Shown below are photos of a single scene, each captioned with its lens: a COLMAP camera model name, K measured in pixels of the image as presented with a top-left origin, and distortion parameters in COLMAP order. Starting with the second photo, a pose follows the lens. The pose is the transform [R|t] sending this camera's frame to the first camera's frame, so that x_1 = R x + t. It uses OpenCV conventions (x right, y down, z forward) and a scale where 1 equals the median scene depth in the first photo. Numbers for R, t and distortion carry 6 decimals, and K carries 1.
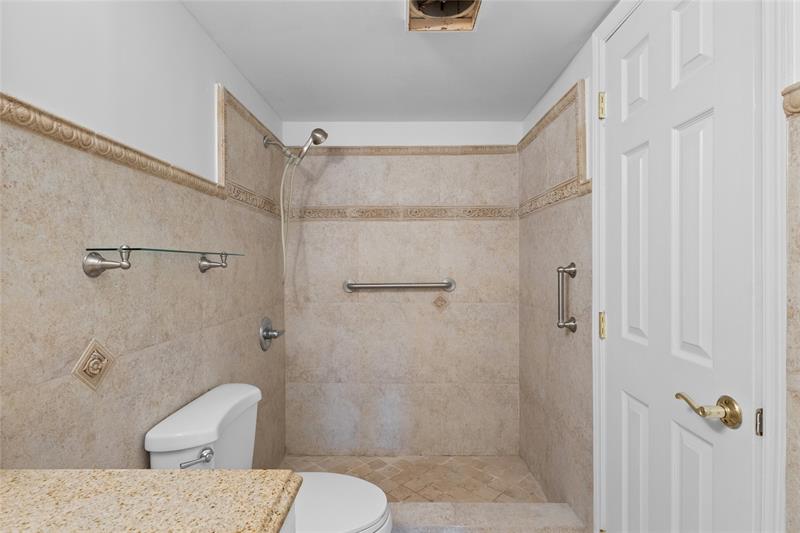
lens RADIAL K [[388.9, 0, 395.7], [0, 388.9, 269.0], [0, 0, 1]] dist [-0.002405, 0.000013]
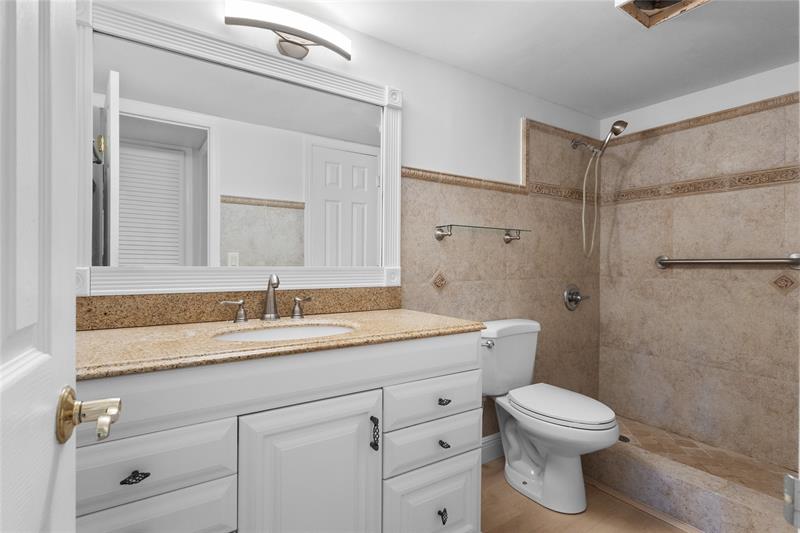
lens RADIAL K [[388.9, 0, 395.7], [0, 388.9, 269.0], [0, 0, 1]] dist [-0.002405, 0.000013]
pose [[0.564718, 0.021392, -0.825006, 0.336950], [-0.016714, 0.999755, 0.014482, 0.059813], [0.825114, 0.005611, 0.564938, -0.160215]]
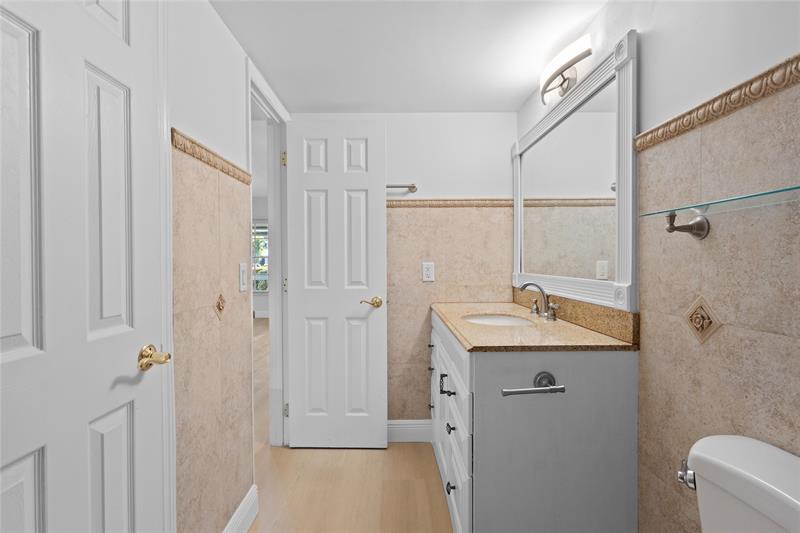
lens RADIAL K [[388.9, 0, 395.7], [0, 388.9, 269.0], [0, 0, 1]] dist [-0.002405, 0.000013]
pose [[-0.999475, 0.011936, -0.030136, 0.044220], [0.010942, 0.999397, 0.032961, 0.023586], [0.030511, 0.032613, -0.999002, 0.820381]]
